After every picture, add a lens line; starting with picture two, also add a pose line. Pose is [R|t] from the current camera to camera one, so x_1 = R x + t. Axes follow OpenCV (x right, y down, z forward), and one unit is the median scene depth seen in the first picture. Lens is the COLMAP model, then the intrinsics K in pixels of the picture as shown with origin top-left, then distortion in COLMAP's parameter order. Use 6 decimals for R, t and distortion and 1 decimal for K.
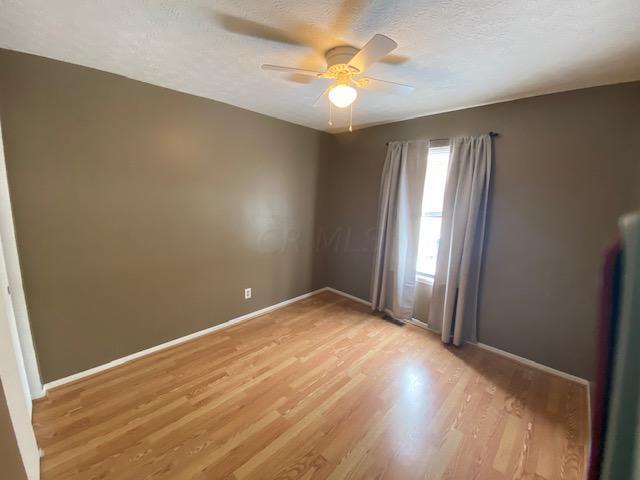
lens RADIAL K [[263.5, 0, 323.3], [0, 263.5, 240.8], [0, 0, 1]] dist [-0.031698, -0.002742]
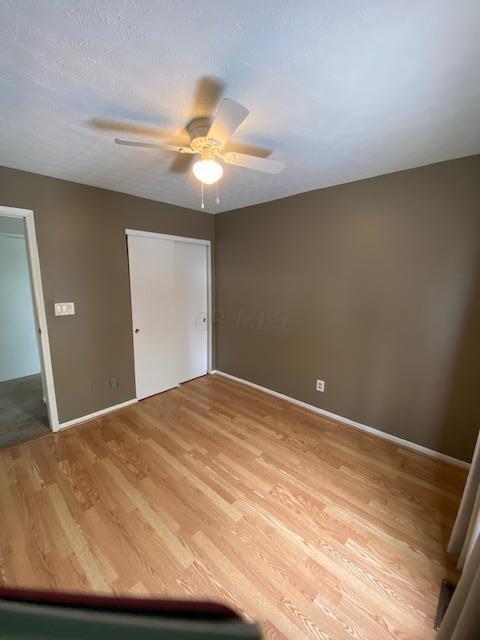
lens RADIAL K [[263.5, 0, 227.4], [0, 263.5, 320.8], [0, 0, 1]] dist [-0.031698, -0.002742]
pose [[-0.008808, 0.163147, -0.986562, 0.710883], [-0.199747, 0.966430, 0.161601, -0.122315], [0.979808, 0.198486, 0.024076, 0.766640]]
